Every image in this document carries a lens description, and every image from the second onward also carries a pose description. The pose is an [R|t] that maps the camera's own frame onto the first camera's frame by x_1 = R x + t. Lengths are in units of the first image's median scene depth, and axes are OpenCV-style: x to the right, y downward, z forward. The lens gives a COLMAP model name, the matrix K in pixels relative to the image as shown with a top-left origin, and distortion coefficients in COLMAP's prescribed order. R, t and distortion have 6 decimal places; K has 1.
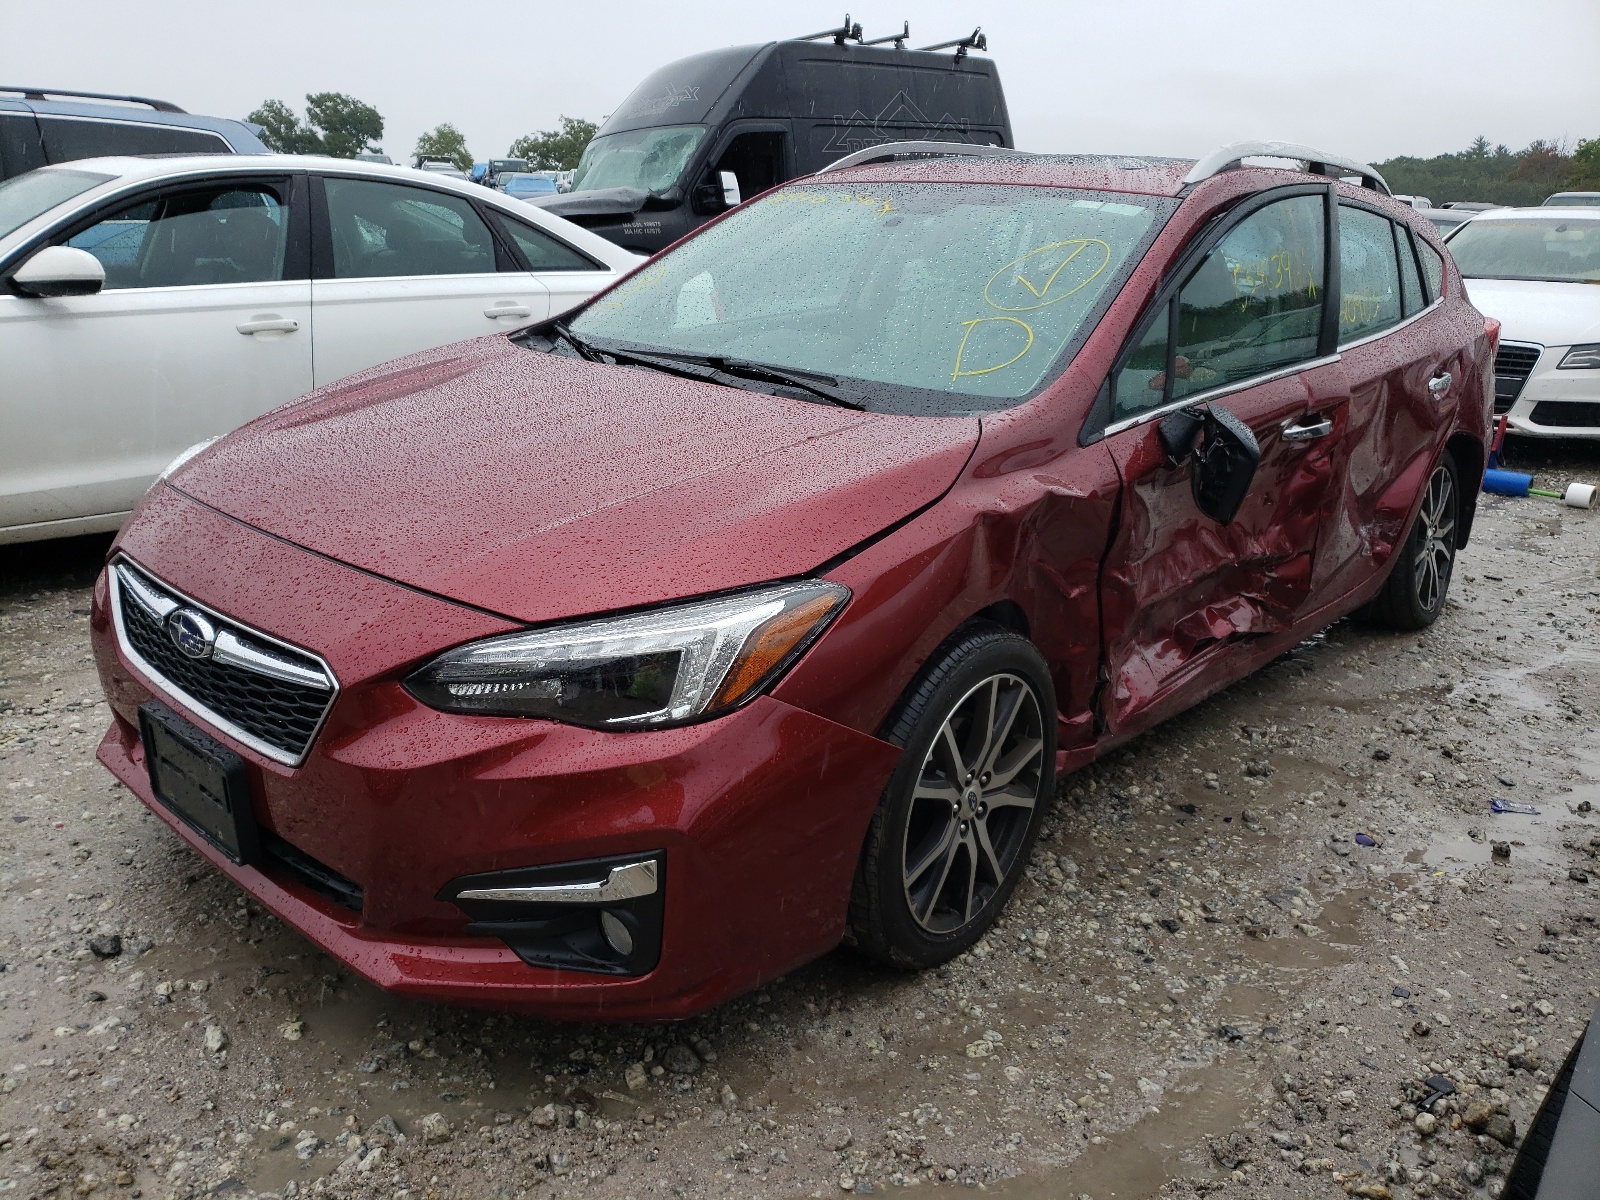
lens RADIAL K [[1230.0, 0, 800.0], [0, 1230.0, 600.0], [0, 0, 1]] dist [-0.039294, 0.072975]
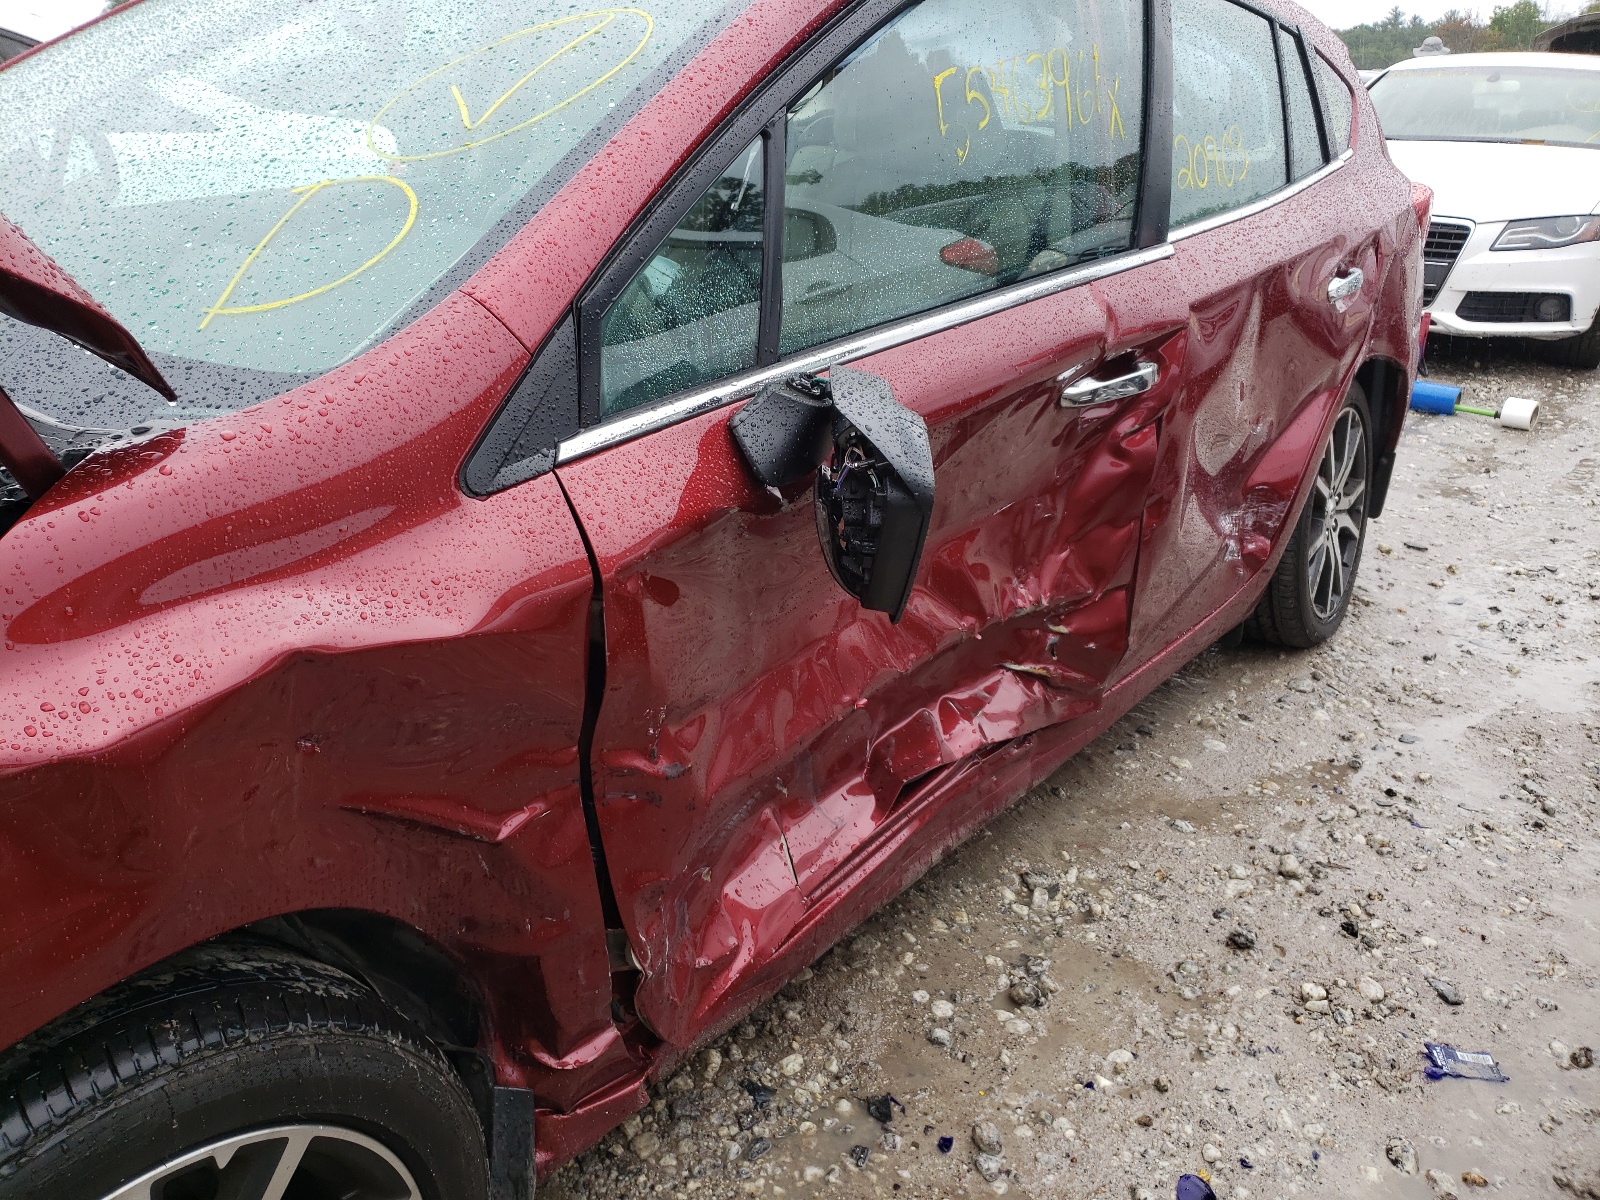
lens RADIAL K [[1255.2, 0, 800.0], [0, 1255.2, 600.0], [0, 0, 1]] dist [0.008886, 0.005657]
pose [[0.997186, -0.033122, 0.067259, 0.200379], [0.027604, 0.996301, 0.081375, -0.079408], [-0.069705, -0.079289, 0.994412, 0.373853]]
